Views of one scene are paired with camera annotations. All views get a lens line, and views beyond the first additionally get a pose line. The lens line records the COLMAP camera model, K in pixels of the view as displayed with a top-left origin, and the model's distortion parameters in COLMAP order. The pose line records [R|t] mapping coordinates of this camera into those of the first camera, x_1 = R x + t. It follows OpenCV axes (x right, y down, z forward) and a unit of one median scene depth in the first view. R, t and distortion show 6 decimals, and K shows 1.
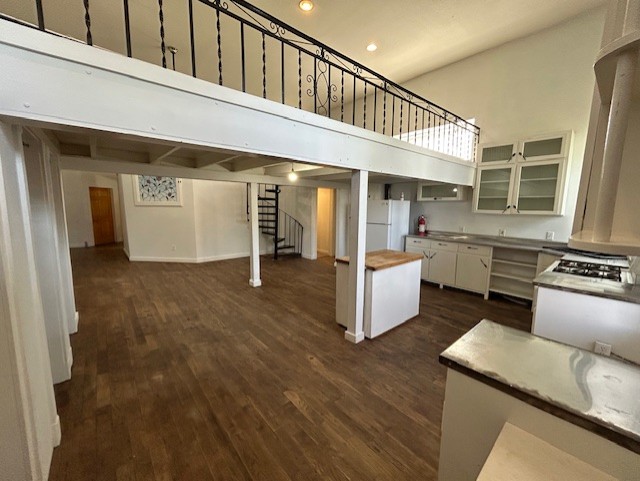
lens RADIAL K [[259.9, 0, 319.3], [0, 259.9, 238.8], [0, 0, 1]] dist [0.000680, 0.000075]
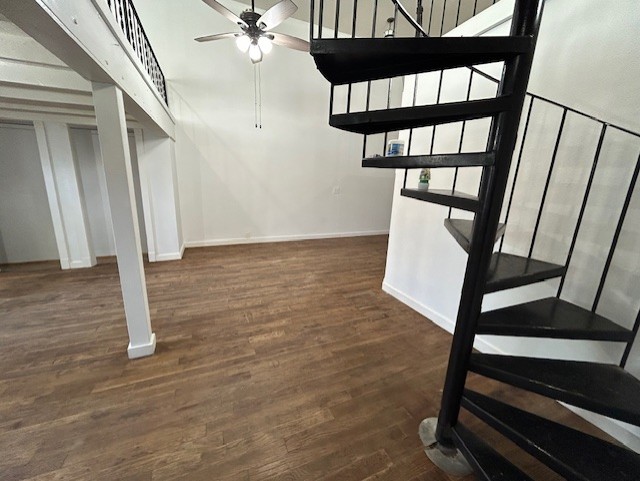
lens RADIAL K [[259.9, 0, 319.3], [0, 259.9, 238.8], [0, 0, 1]] dist [0.000680, 0.000075]
pose [[-0.302532, 0.194405, -0.933103, 0.025754], [-0.156248, 0.955620, 0.249755, -0.161989], [0.940245, 0.221354, -0.258730, 1.514629]]
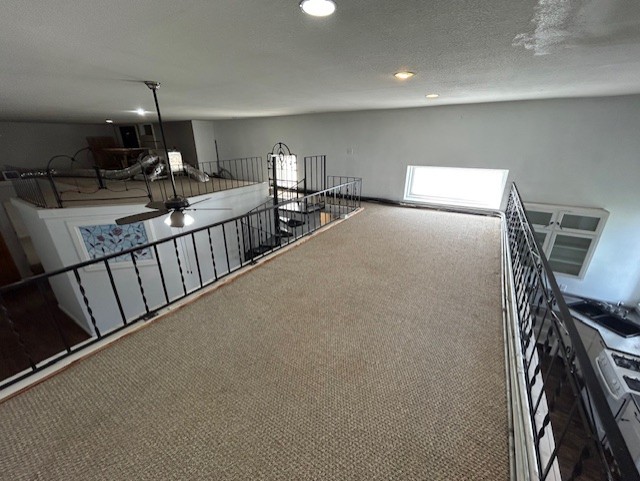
lens RADIAL K [[259.9, 0, 319.3], [0, 259.9, 238.8], [0, 0, 1]] dist [0.000680, 0.000075]
pose [[0.951902, -0.124246, 0.280082, -0.434314], [0.057552, 0.970327, 0.234846, -0.519202], [-0.300950, -0.207431, 0.930807, 0.252119]]
